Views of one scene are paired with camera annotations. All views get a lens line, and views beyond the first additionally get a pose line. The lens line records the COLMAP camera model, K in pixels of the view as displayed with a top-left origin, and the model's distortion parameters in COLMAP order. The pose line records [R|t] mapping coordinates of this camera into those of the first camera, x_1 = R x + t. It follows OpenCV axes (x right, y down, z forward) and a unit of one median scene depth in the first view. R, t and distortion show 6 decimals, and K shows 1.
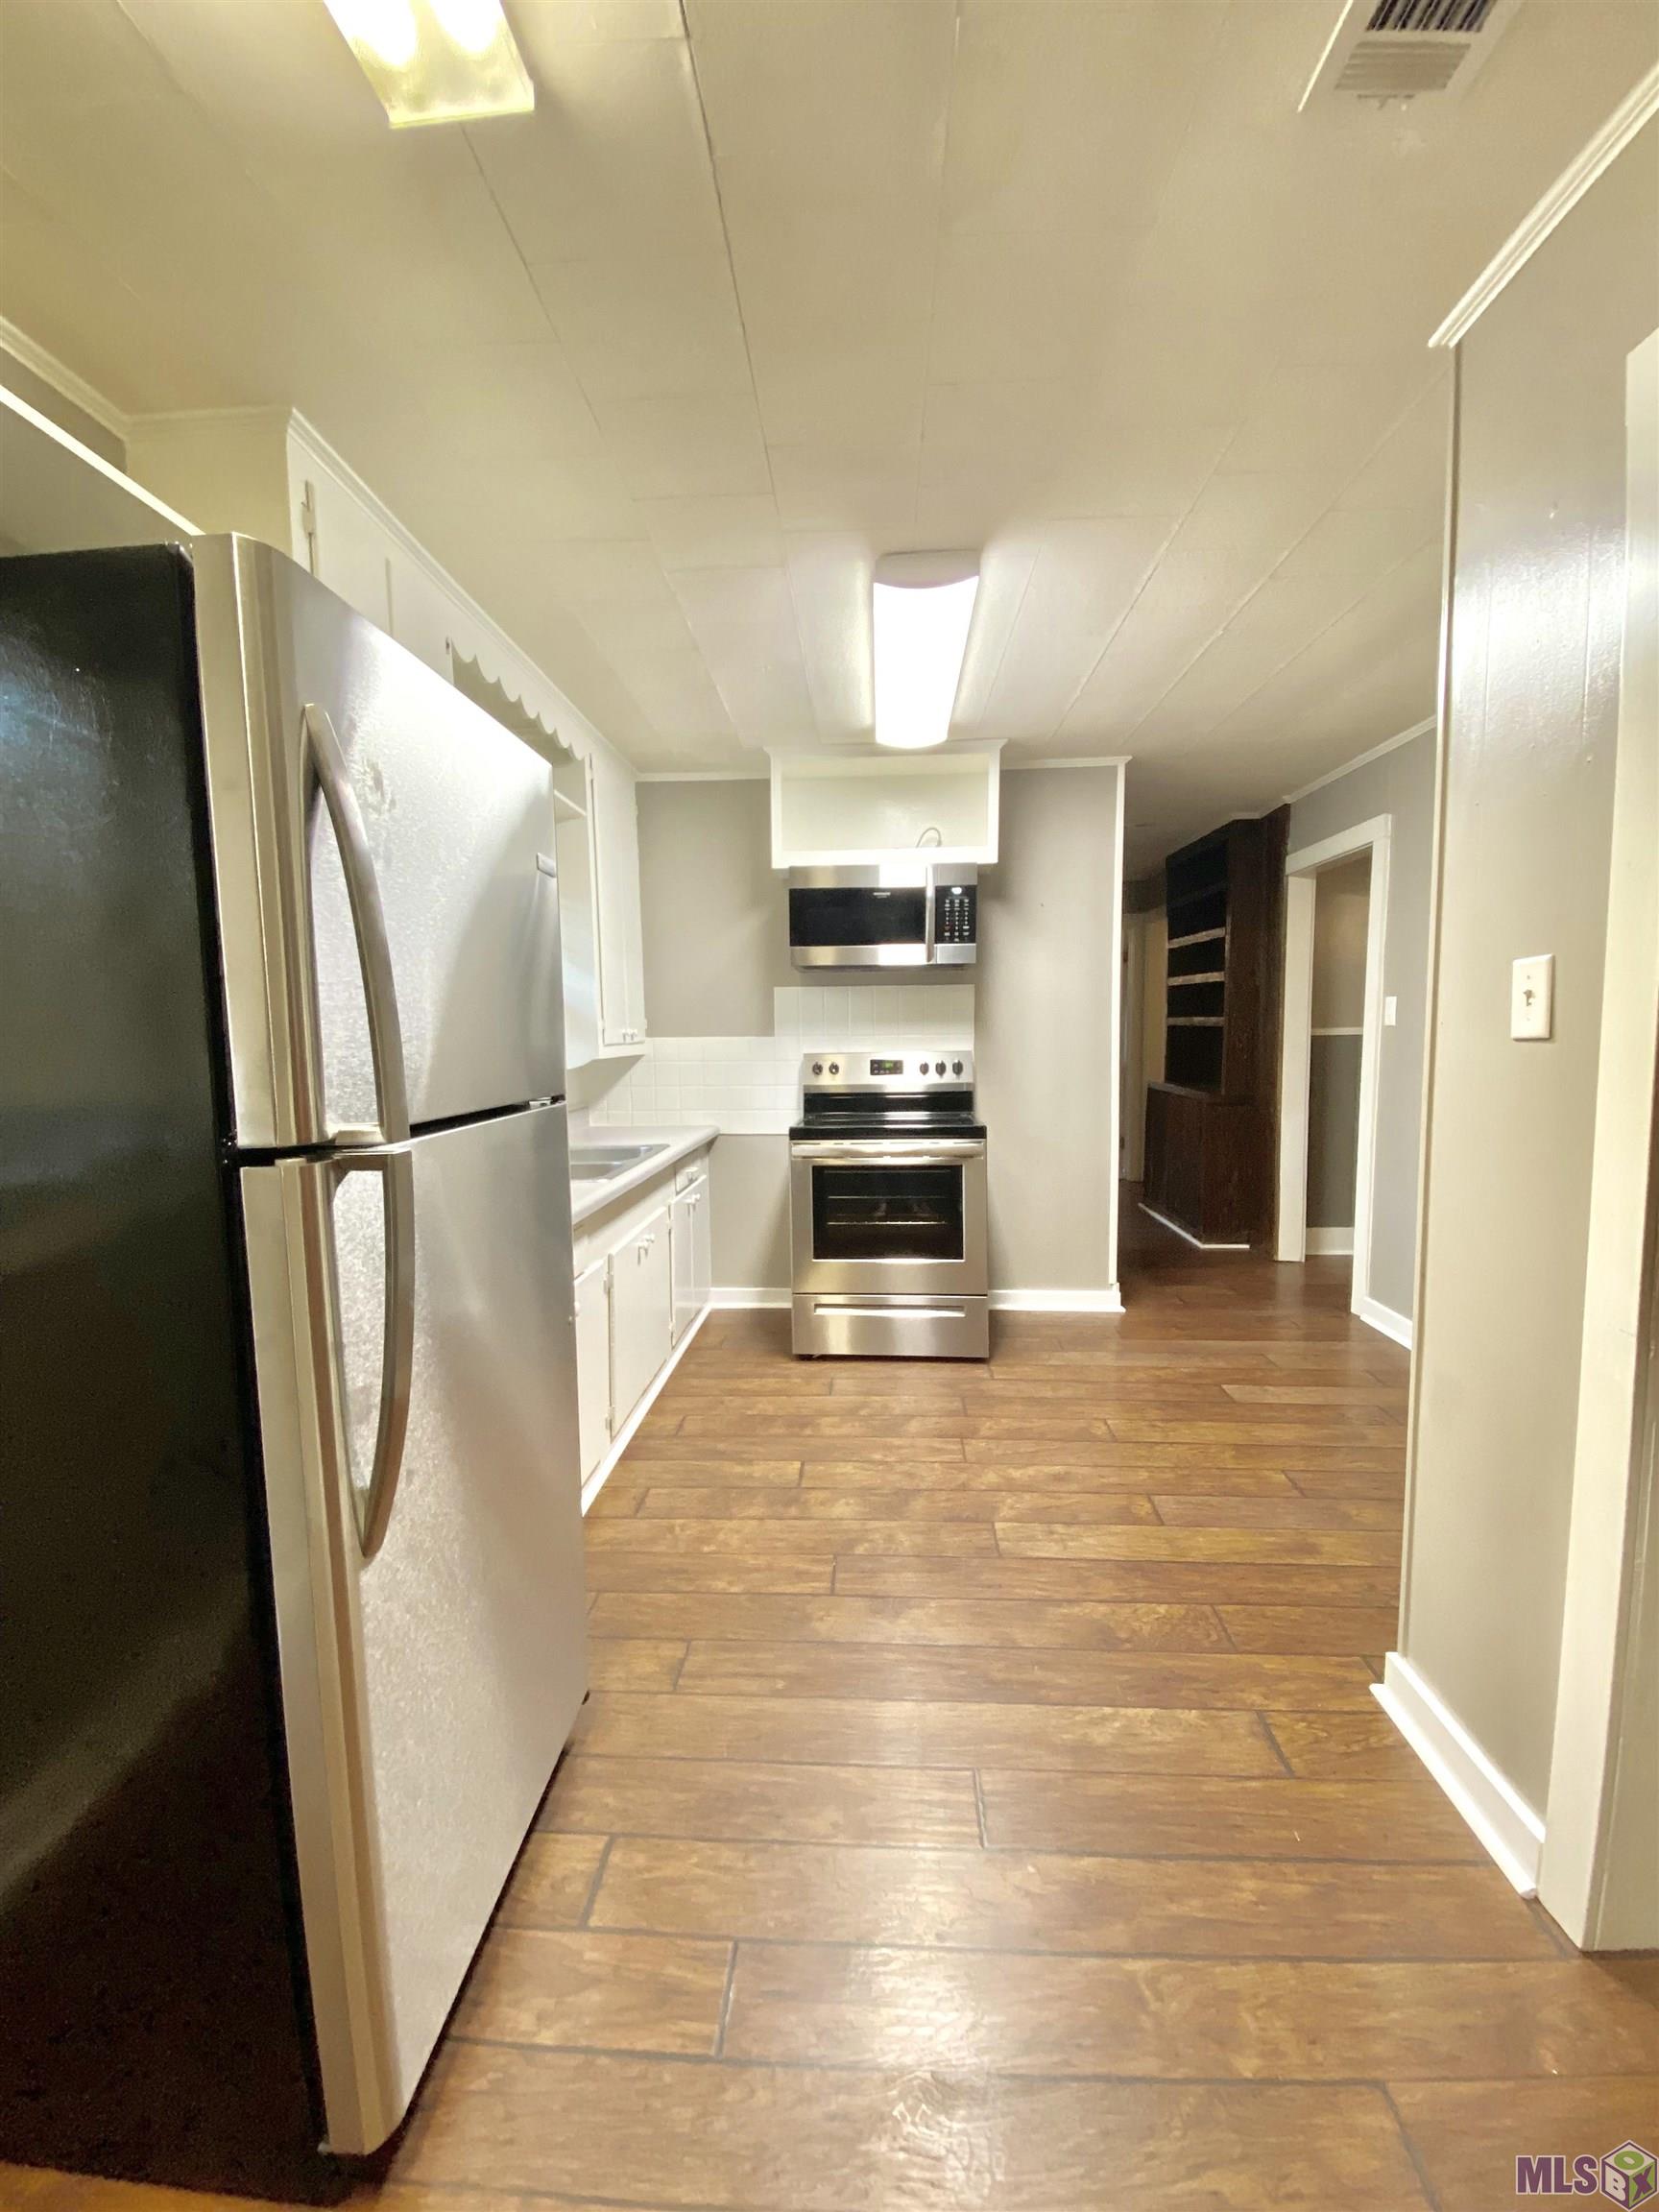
lens RADIAL K [[899.0, 0, 815.0], [0, 899.0, 1110.7], [0, 0, 1]] dist [-0.009192, -0.009032]
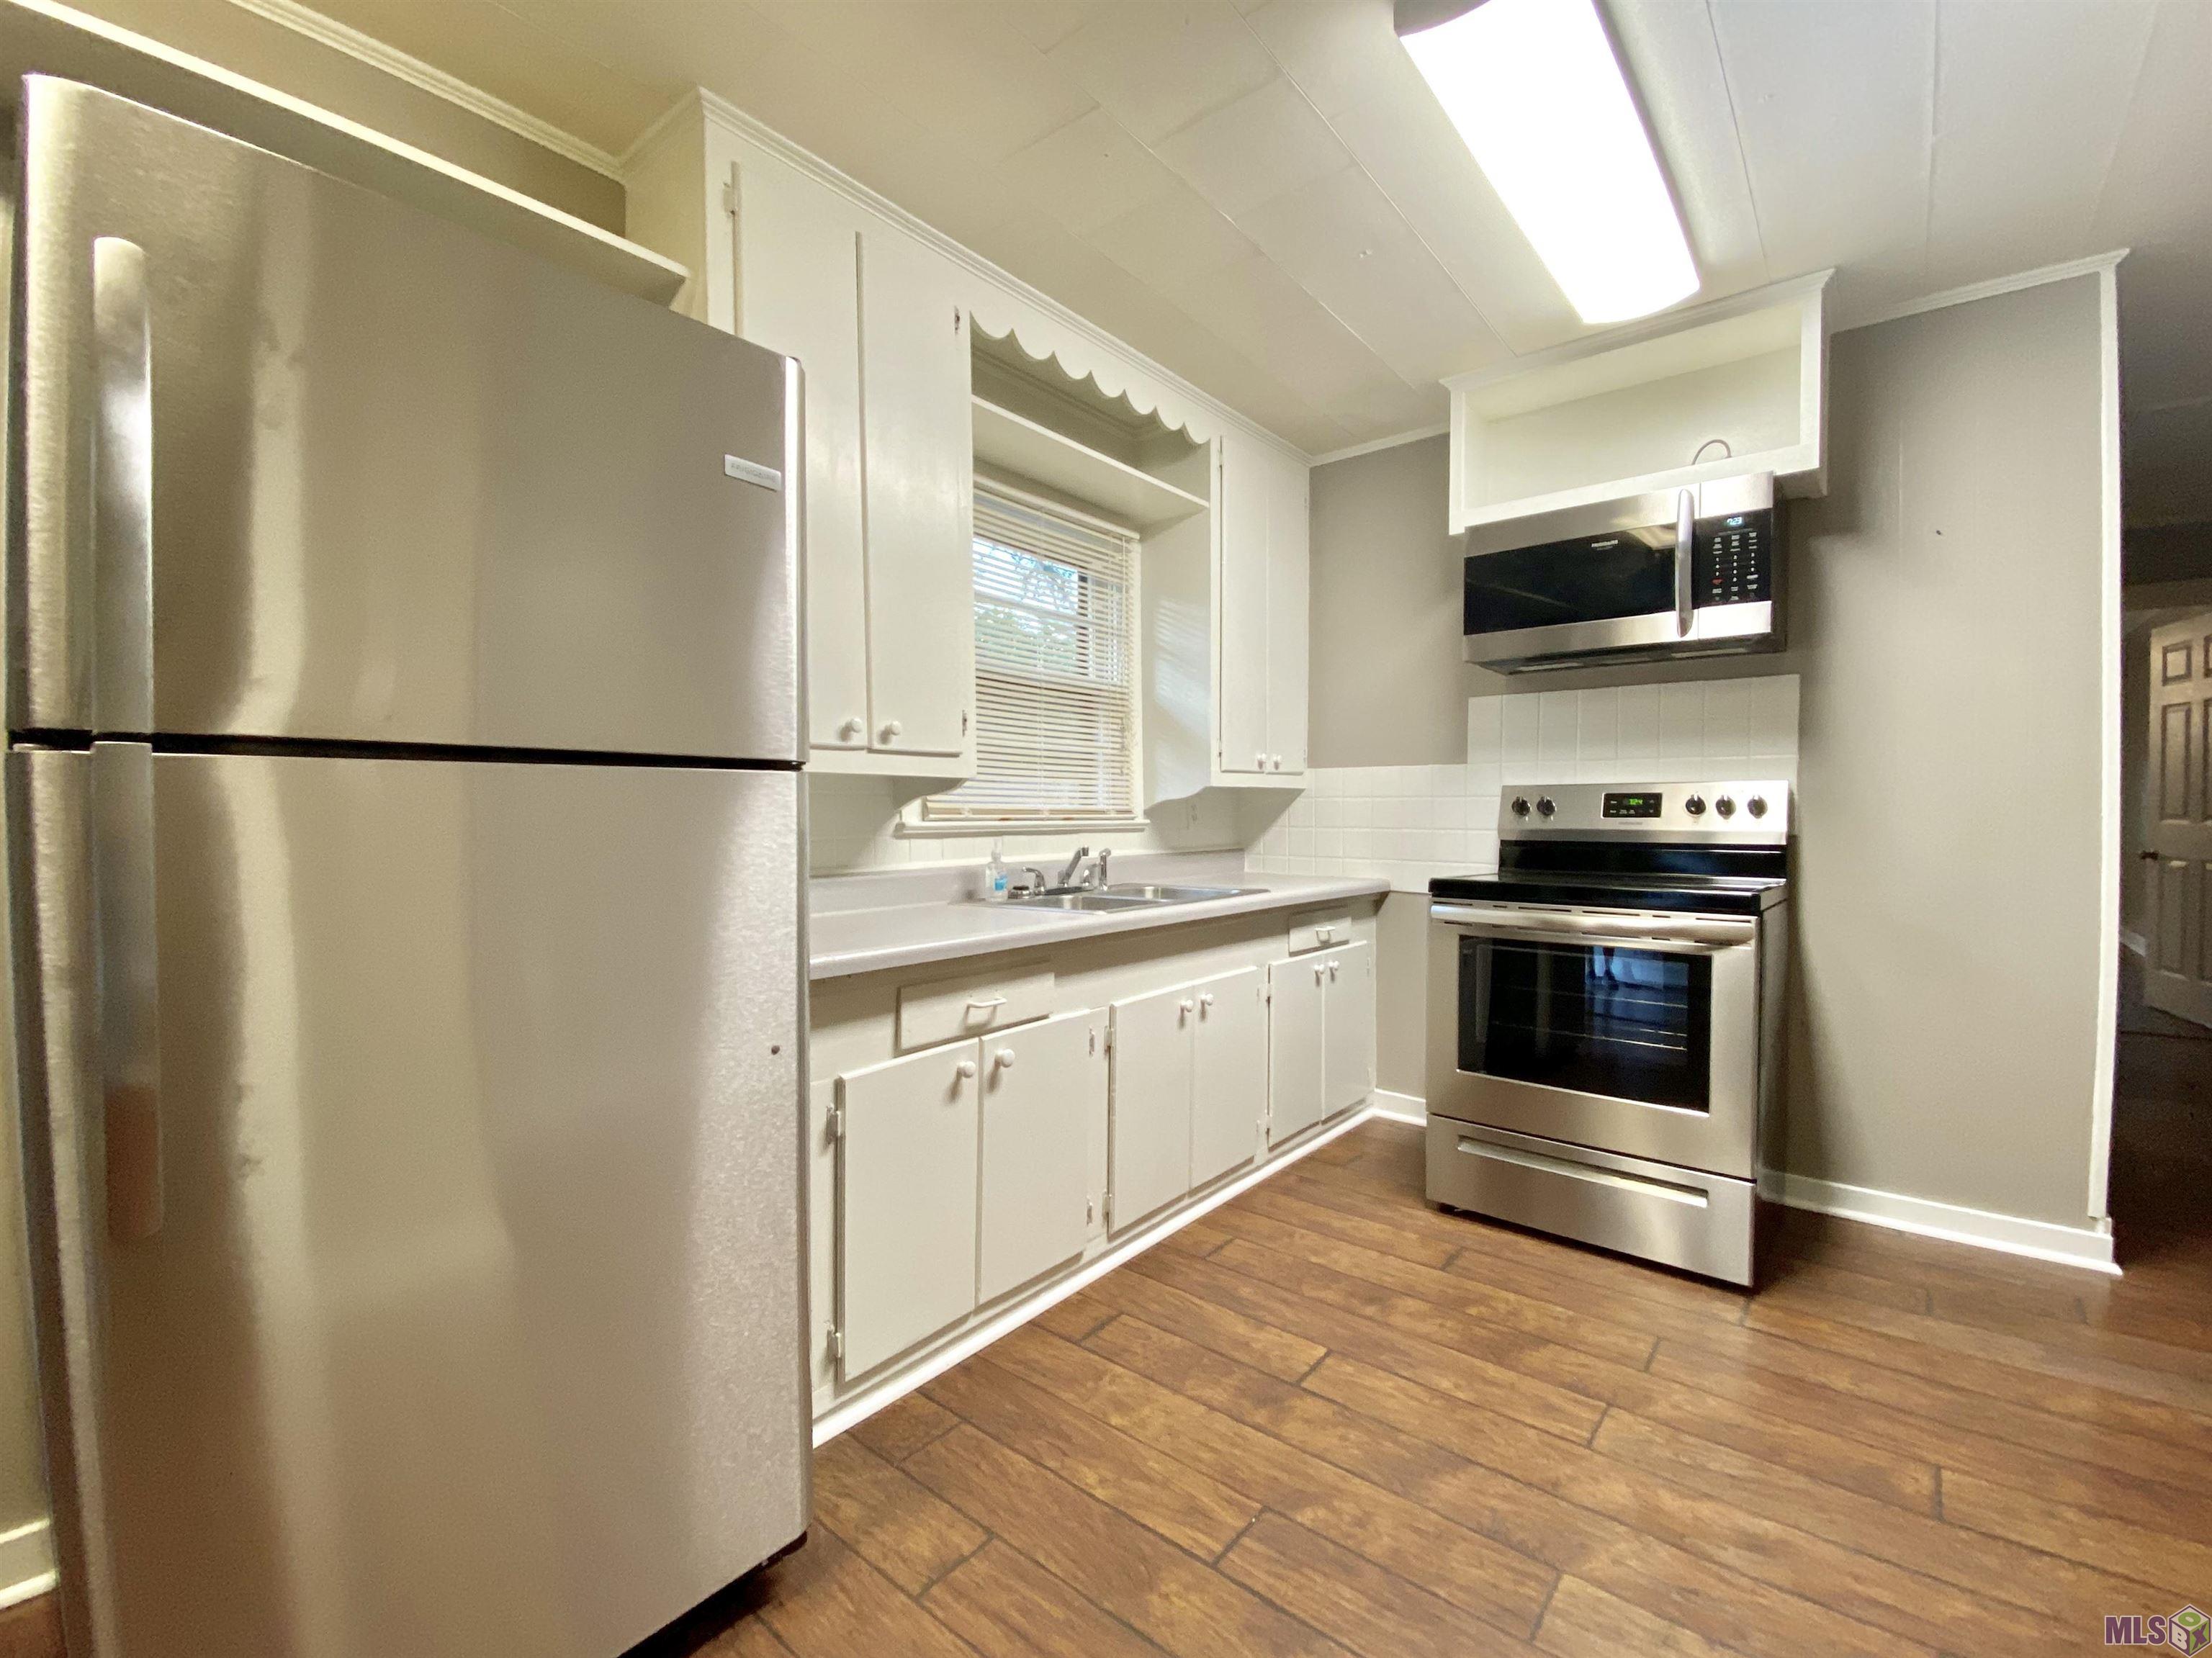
lens RADIAL K [[949.6, 0, 1089.5], [0, 949.6, 829.9], [0, 0, 1]] dist [-0.002738, -0.006493]
pose [[0.804360, 0.023726, -0.593668, 0.216392], [-0.062690, 0.997014, -0.045092, 0.034080], [0.590826, 0.073487, 0.803446, 0.237392]]
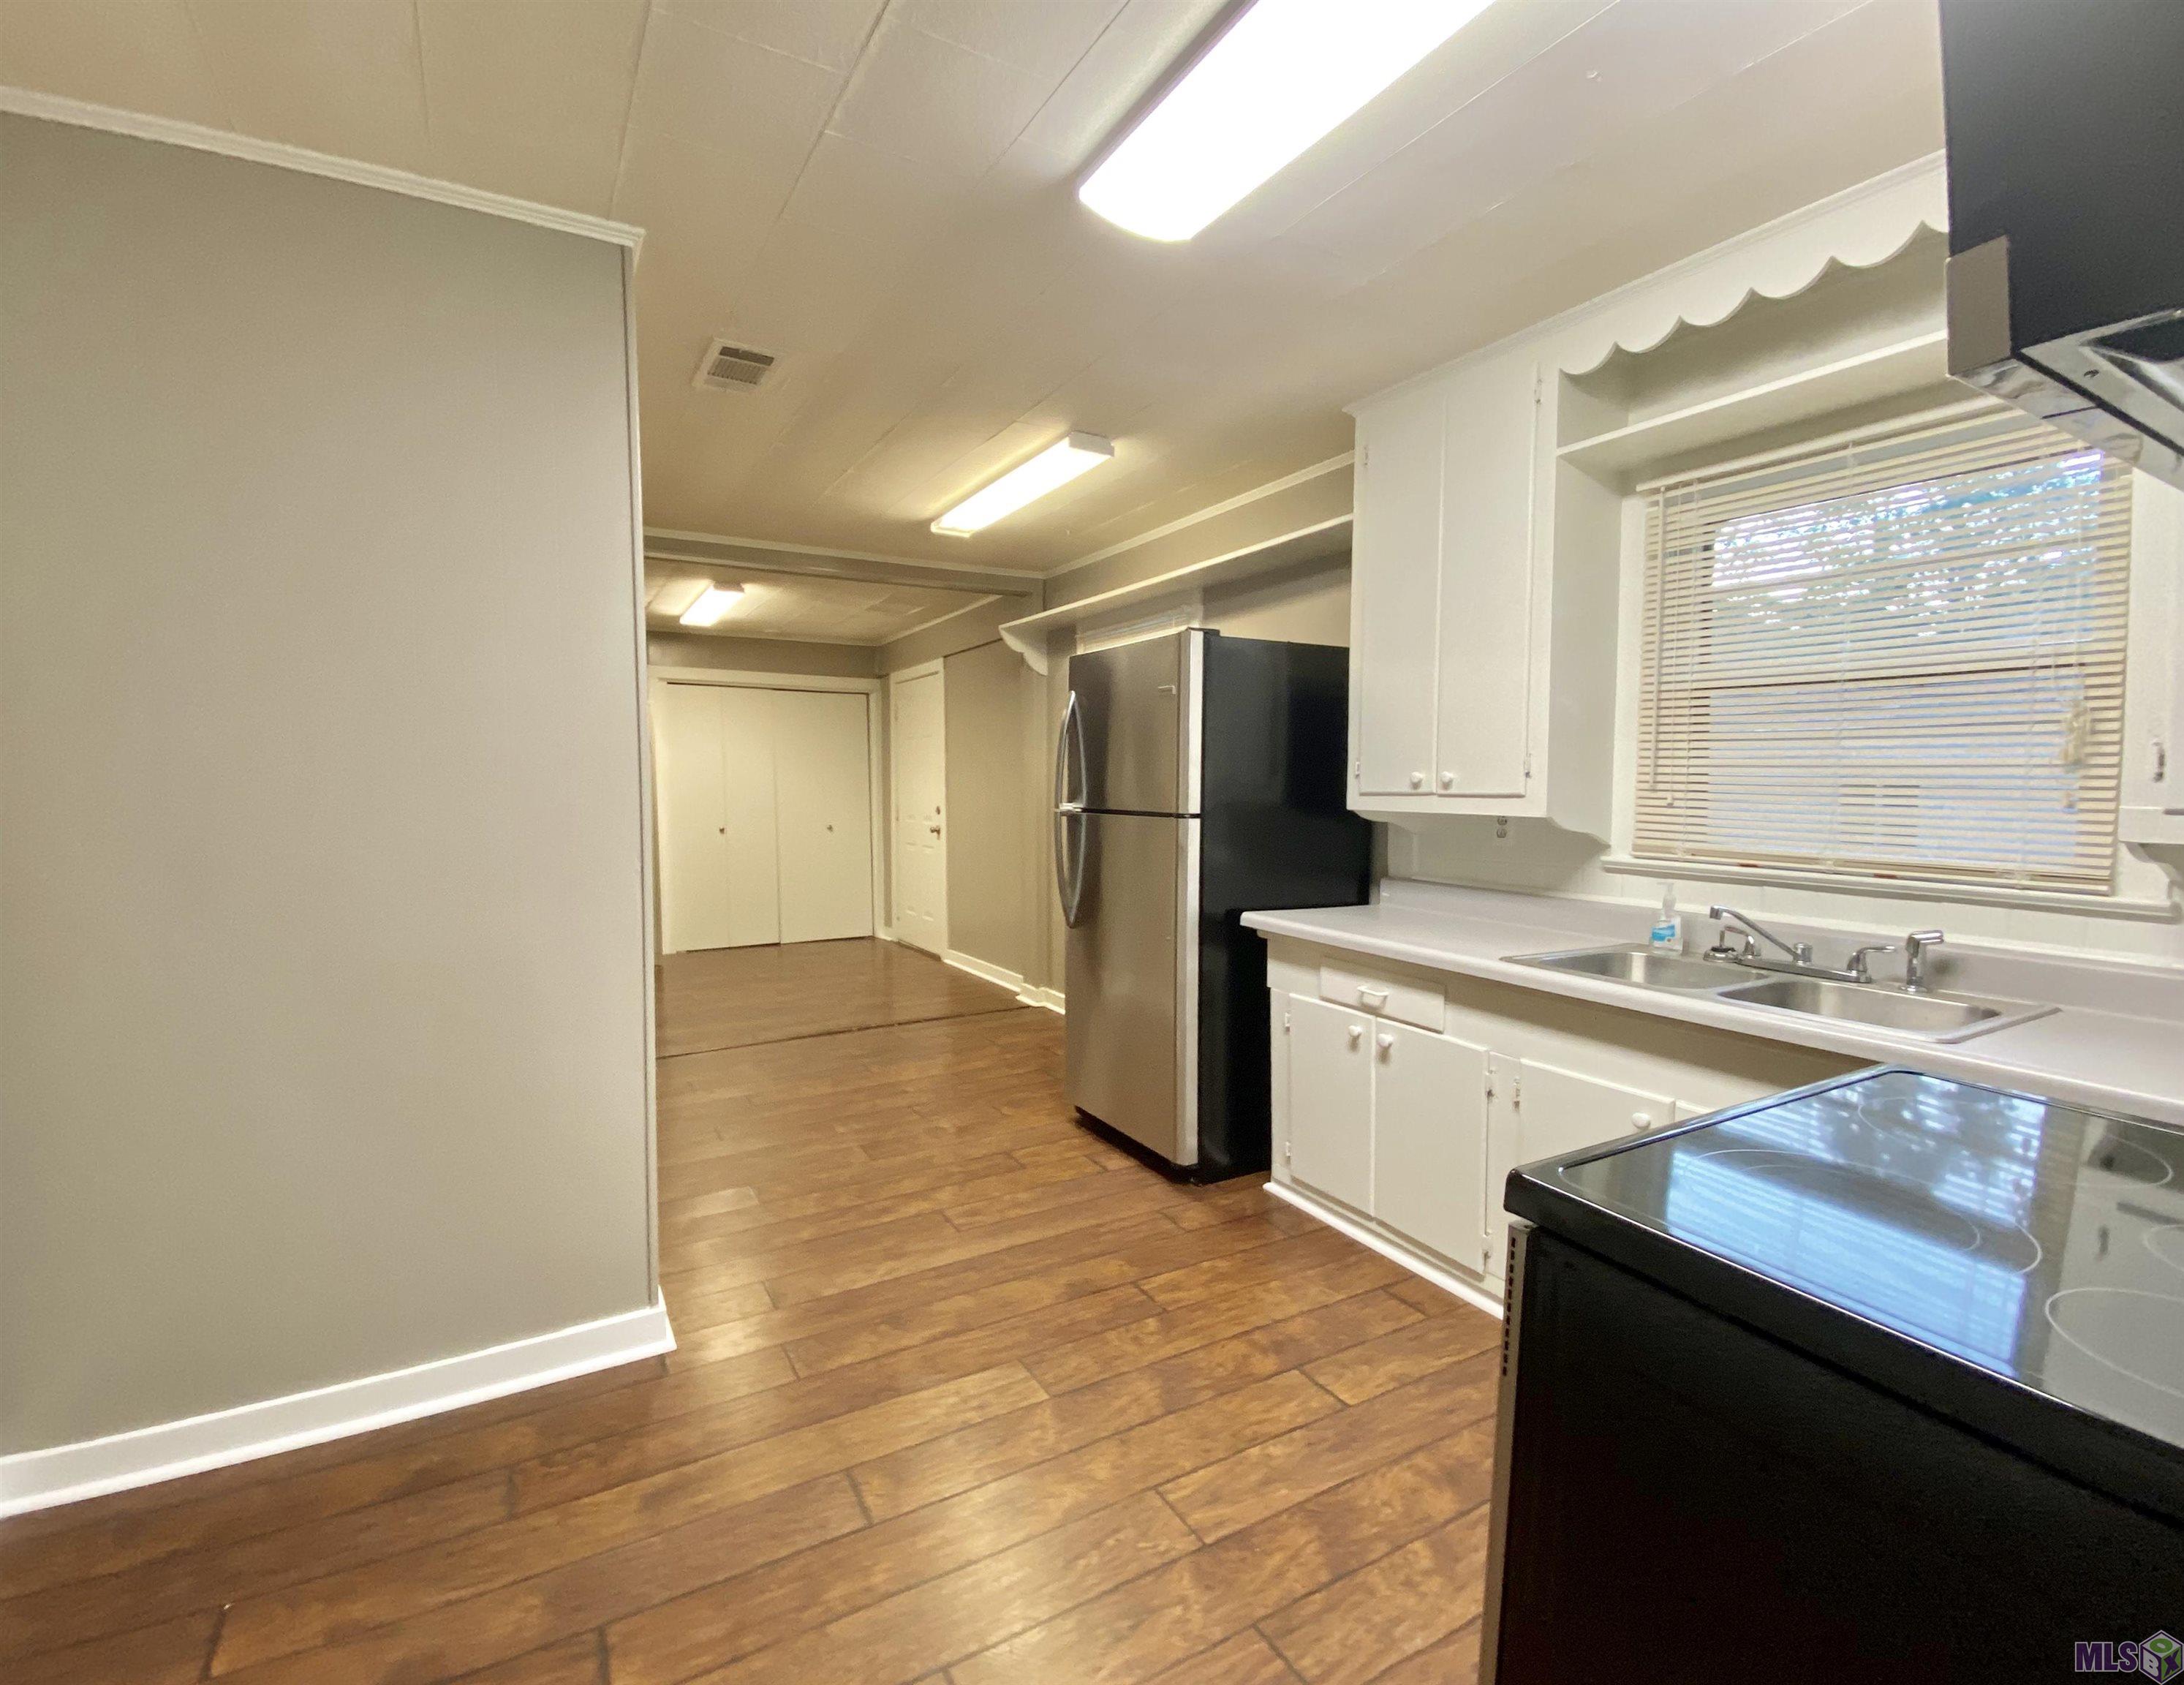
lens RADIAL K [[920.6, 0, 1076.6], [0, 920.6, 831.6], [0, 0, 1]] dist [0.001852, -0.000060]
pose [[-0.823902, 0.047612, -0.564729, 0.450513], [-0.036489, 0.989941, 0.136696, -0.112533], [0.565557, 0.133231, -0.813877, 1.172916]]
